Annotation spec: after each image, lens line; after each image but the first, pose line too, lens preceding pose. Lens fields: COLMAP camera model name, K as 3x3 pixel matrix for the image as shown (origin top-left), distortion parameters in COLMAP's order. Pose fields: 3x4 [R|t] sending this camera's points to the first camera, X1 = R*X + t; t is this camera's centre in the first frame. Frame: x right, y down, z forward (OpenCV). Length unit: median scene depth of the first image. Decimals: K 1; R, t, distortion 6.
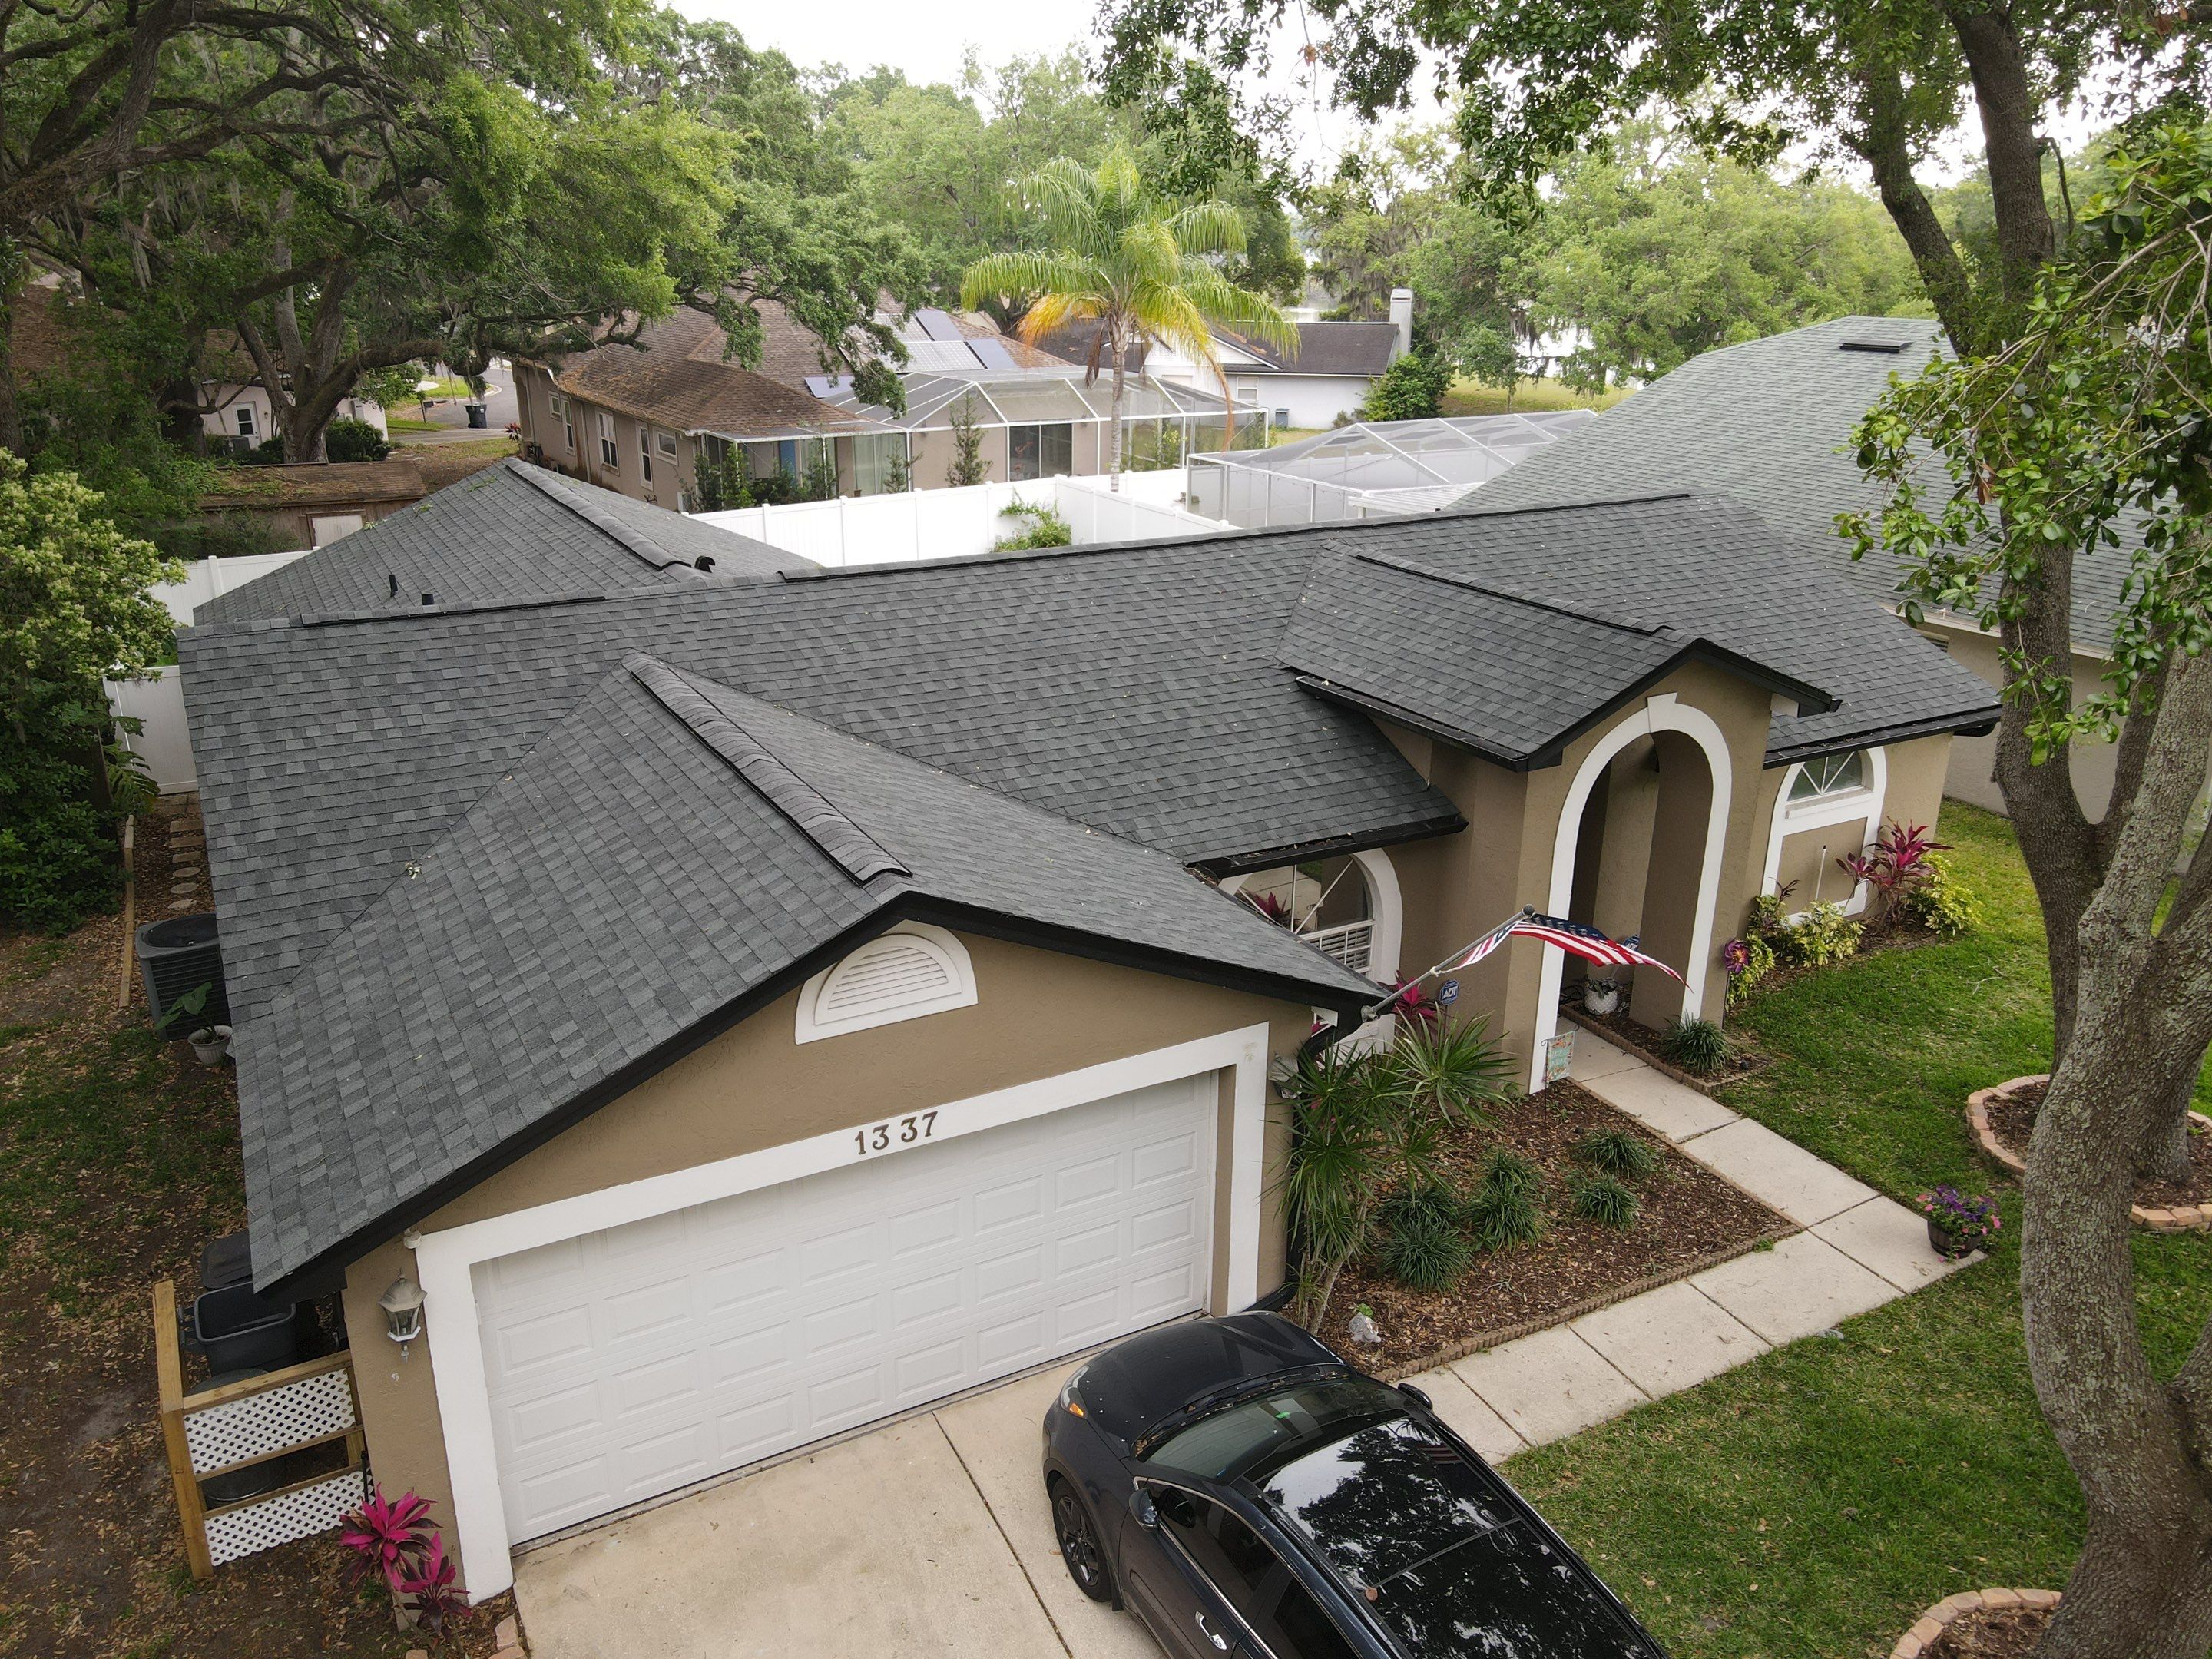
lens RADIAL K [[1596.1, 0, 1097.5], [0, 1596.1, 826.9], [0, 0, 1]] dist [0.001686, 0.018061]
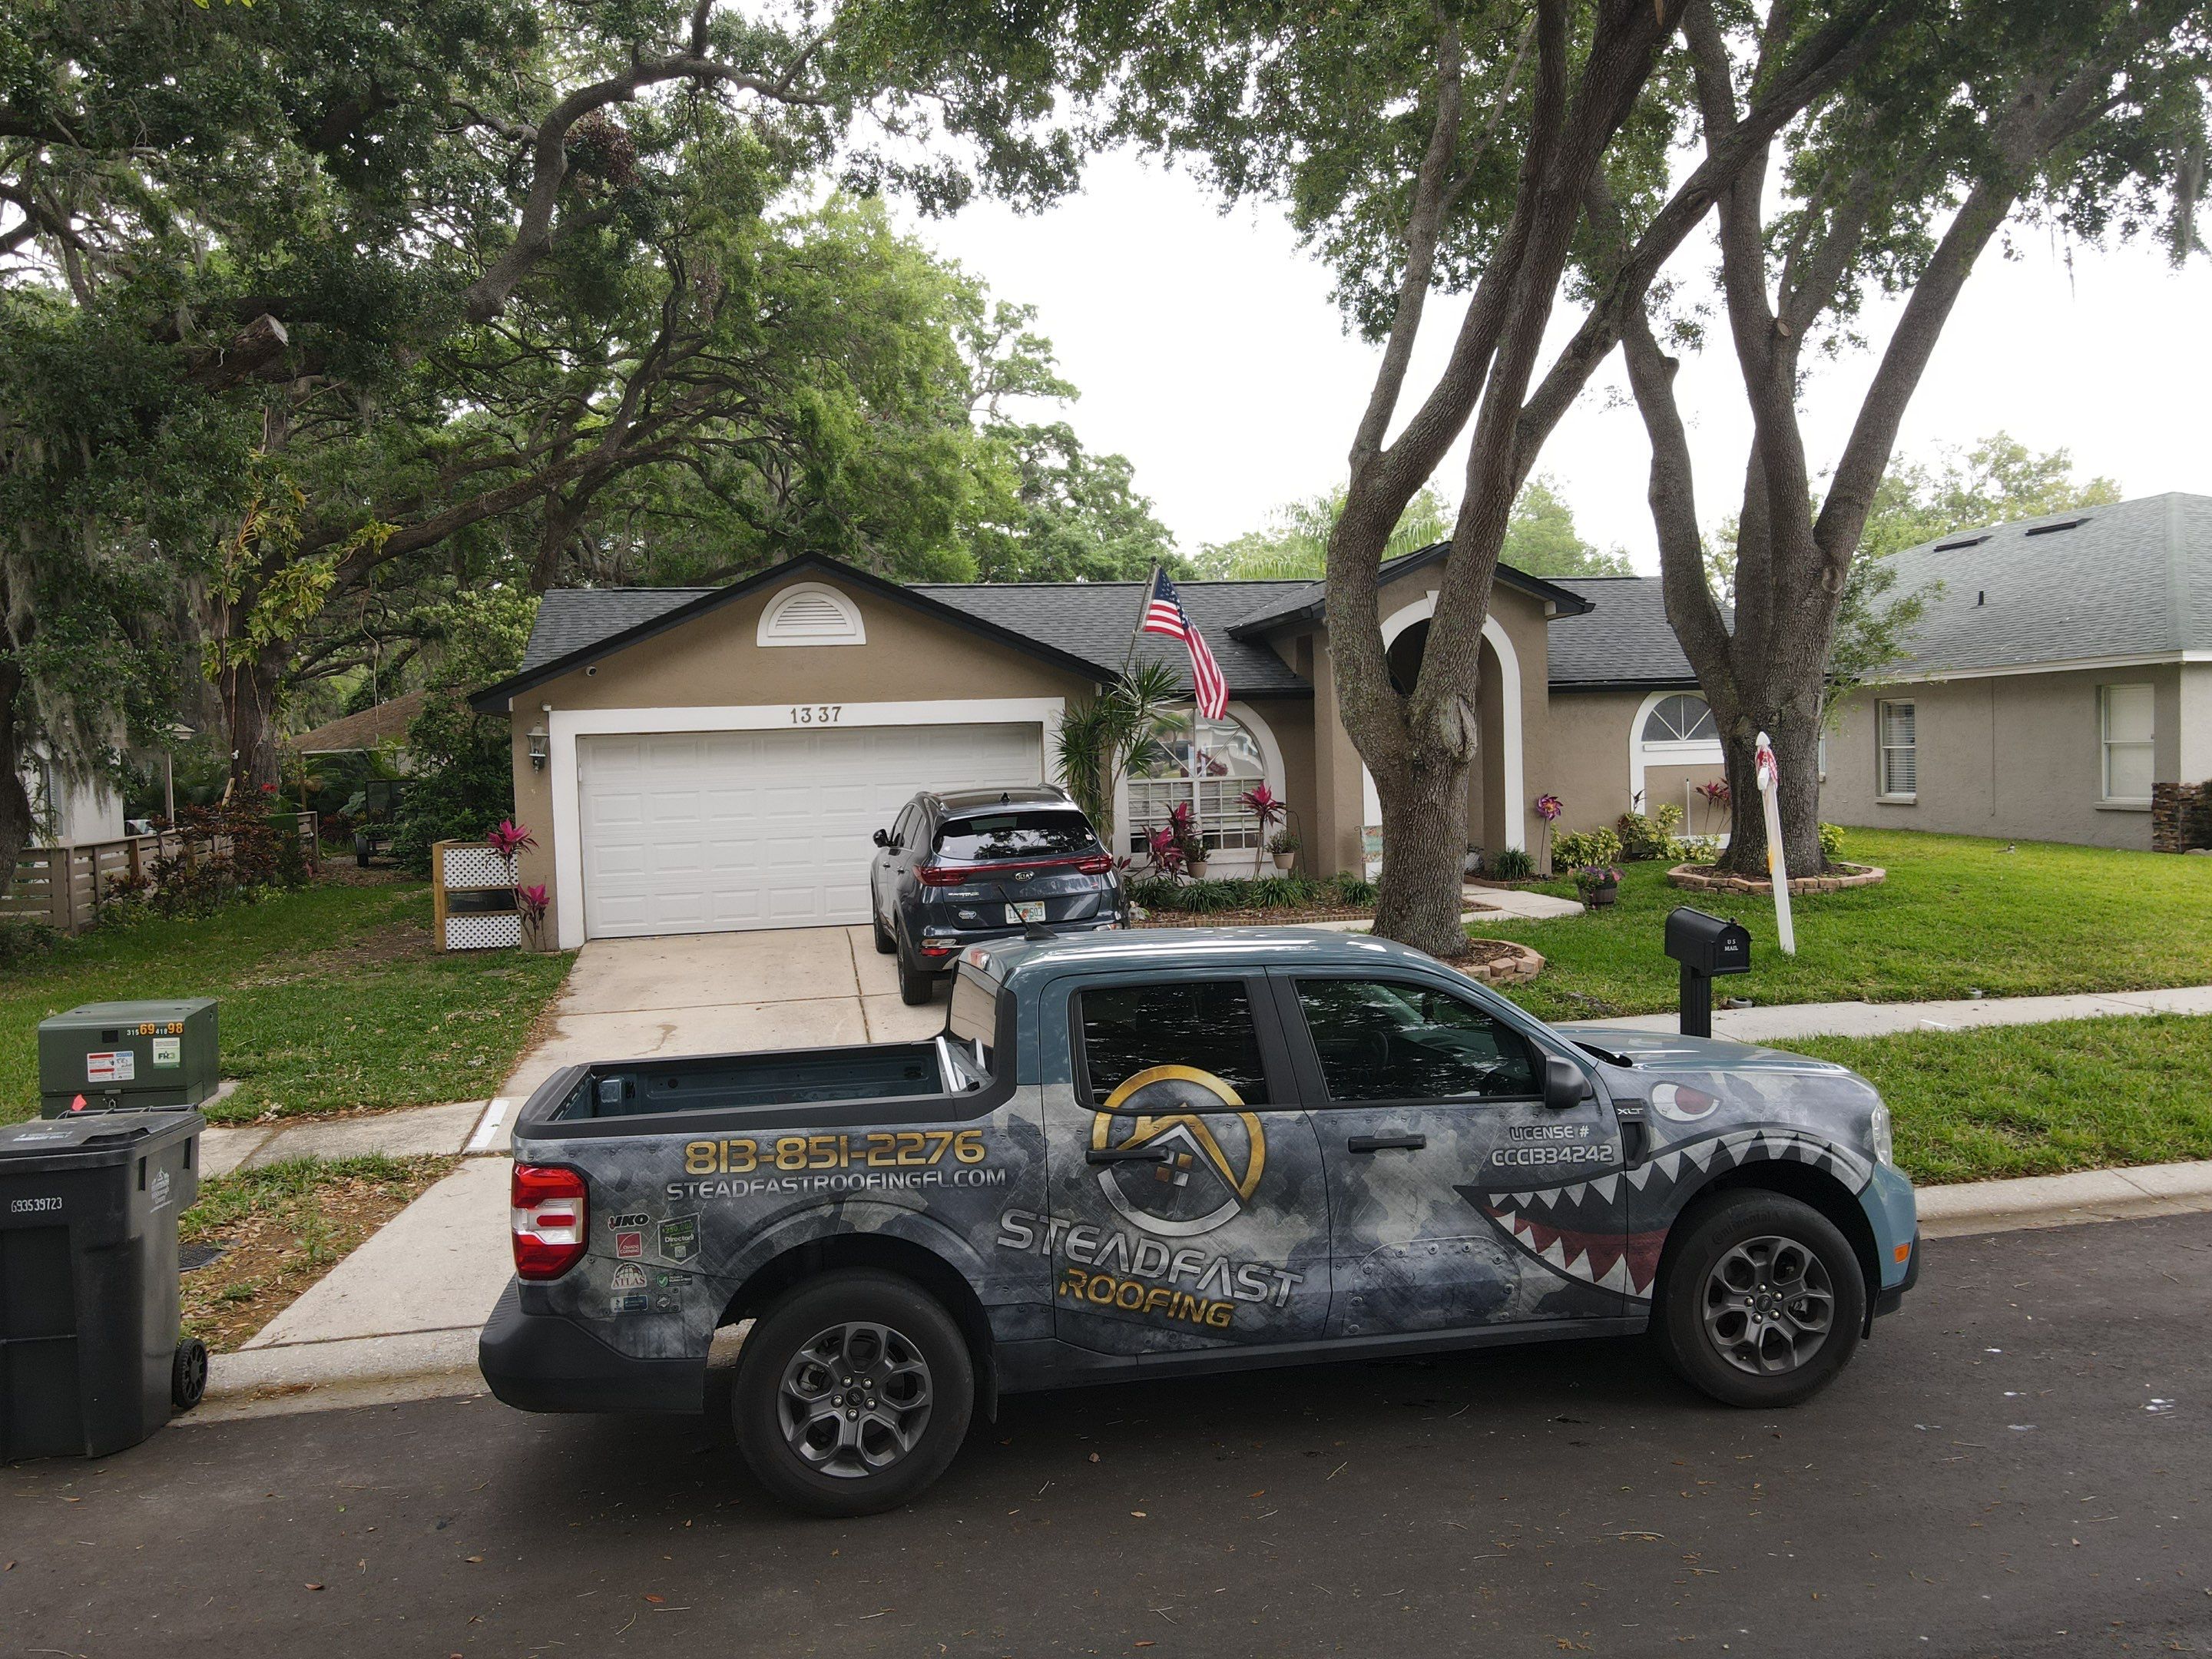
lens RADIAL K [[1596.1, 0, 1111.1], [0, 1596.1, 834.6], [0, 0, 1]] dist [0.001686, 0.018061]
pose [[0.954477, -0.022241, -0.297455, 0.714164], [-0.071146, 0.951460, -0.299437, 0.832146], [0.289676, 0.306968, 0.906564, -0.464984]]
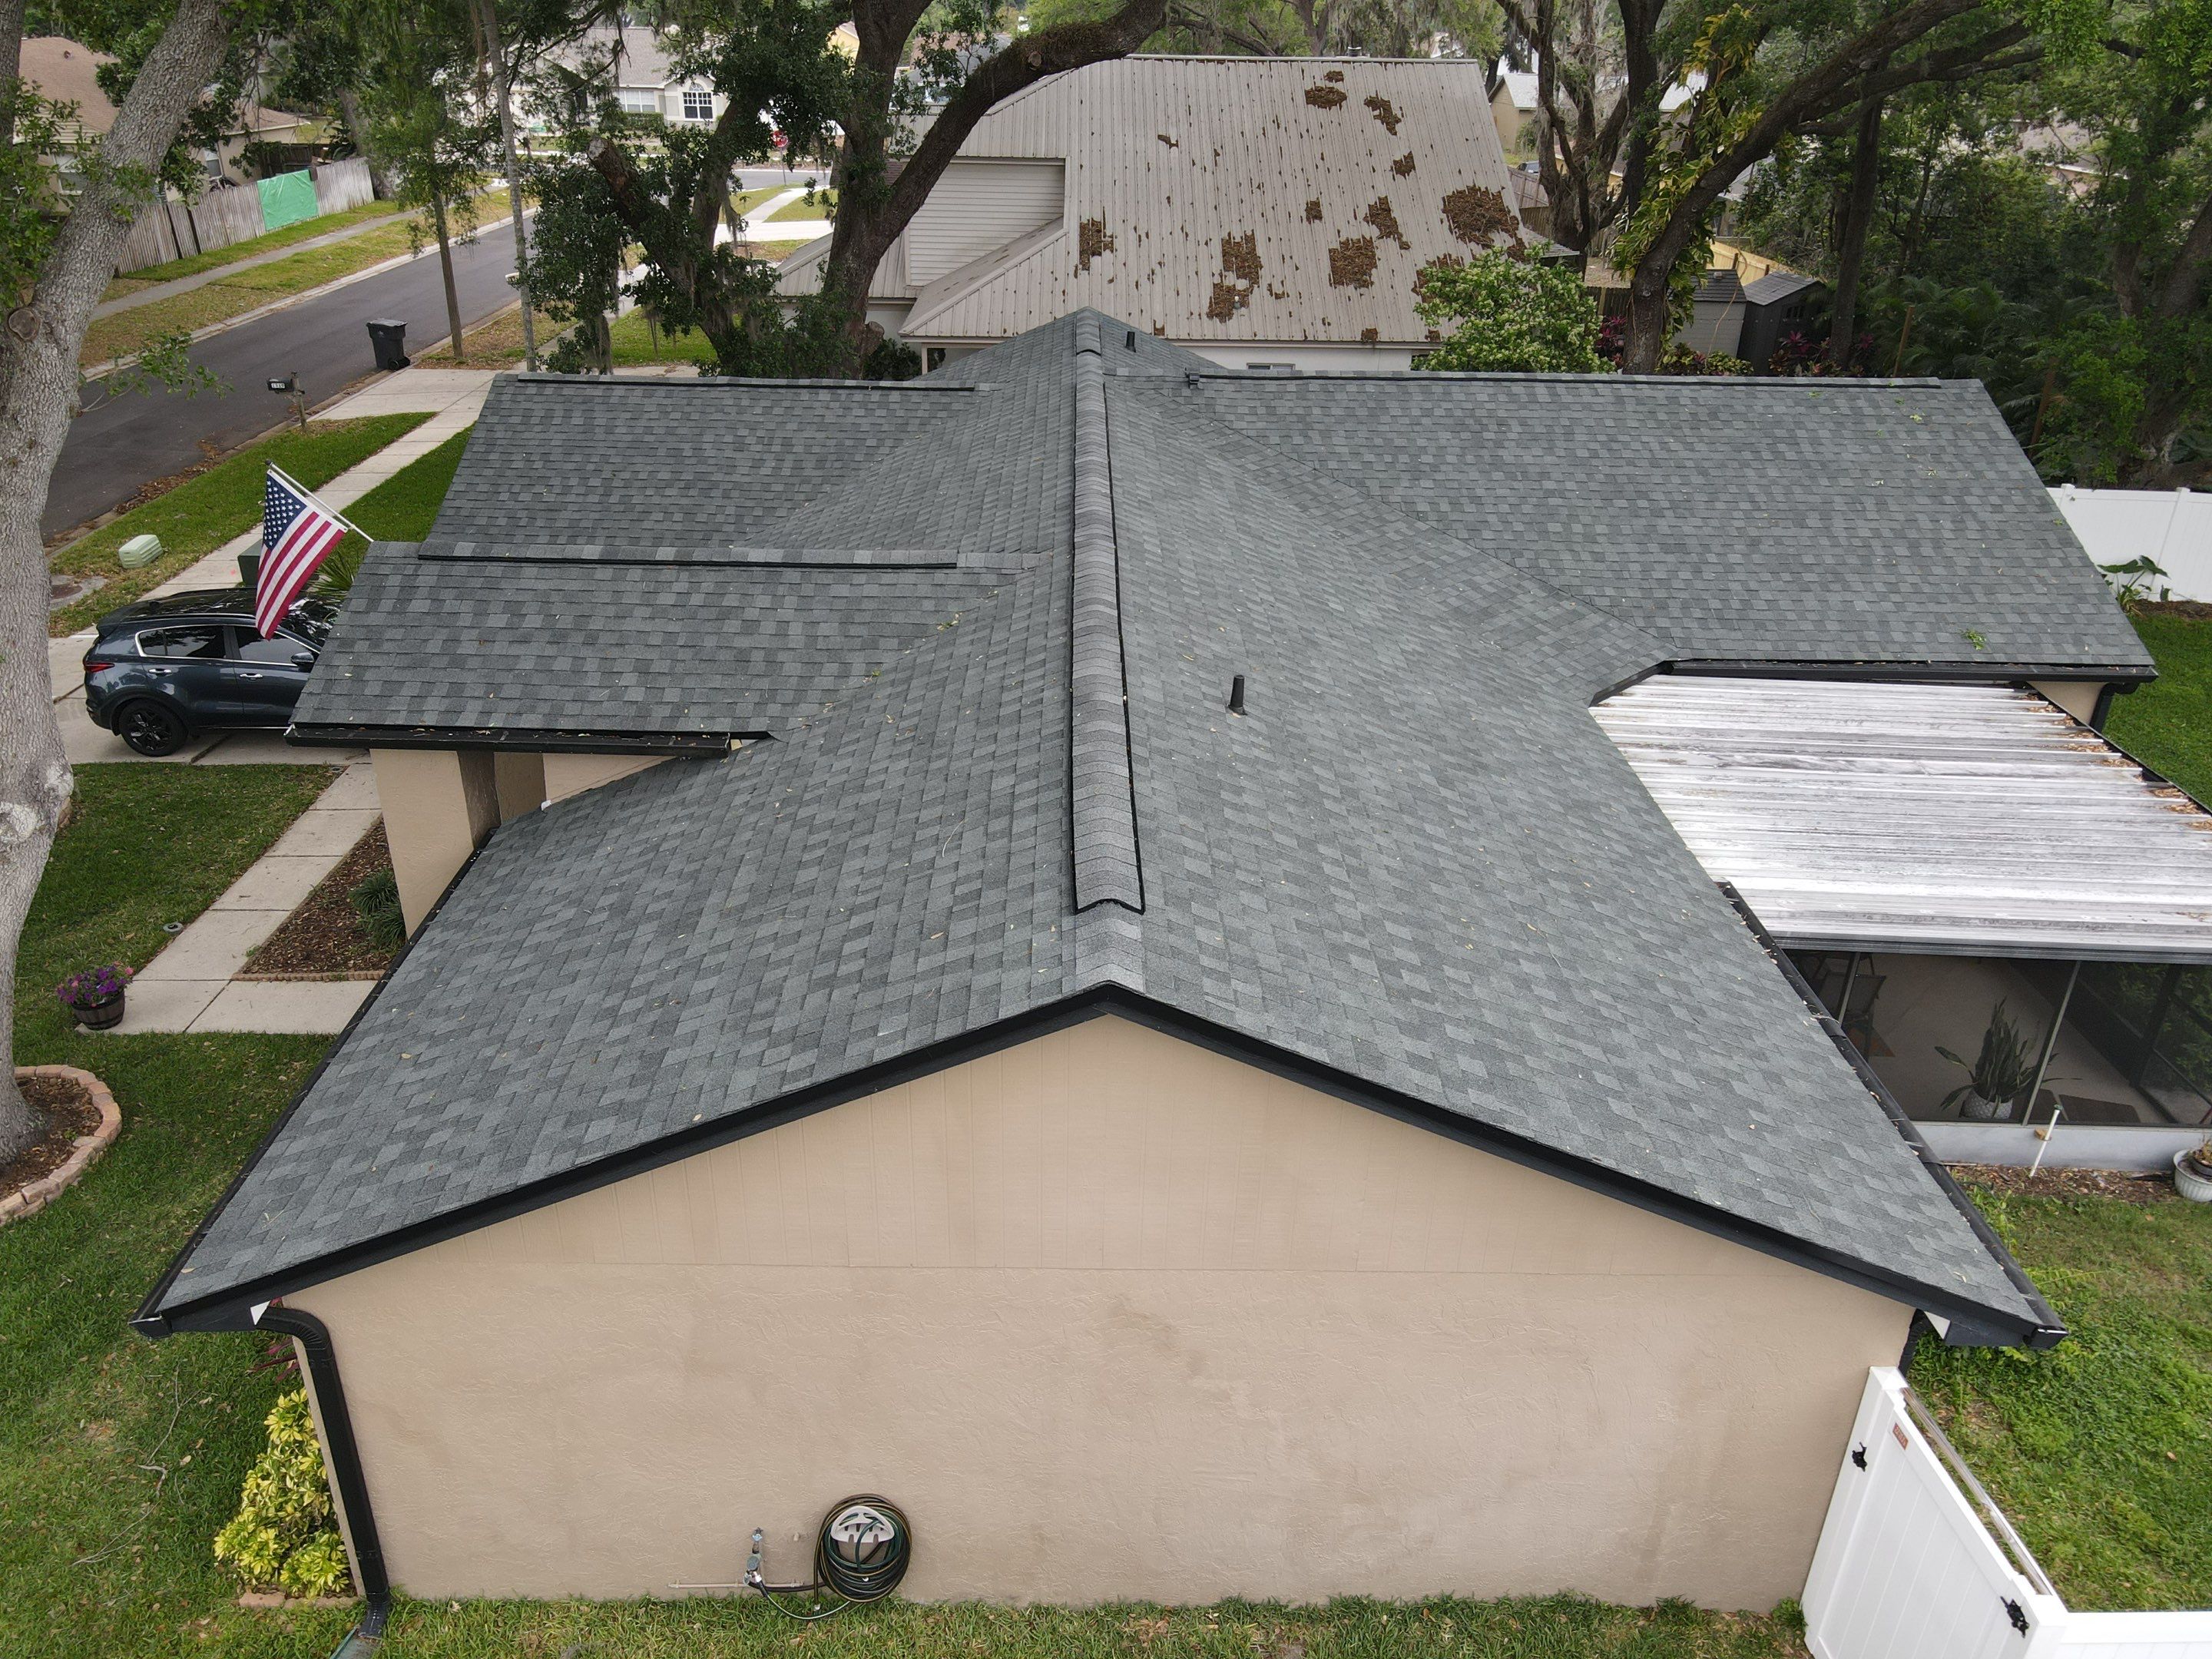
lens RADIAL K [[1596.1, 0, 1083.0], [0, 1596.1, 826.7], [0, 0, 1]] dist [0.001686, 0.018061]
pose [[-0.464571, 0.386034, -0.796964, 0.973384], [-0.321576, 0.764996, 0.558005, -0.638841], [0.825084, 0.515517, -0.231256, 1.614685]]
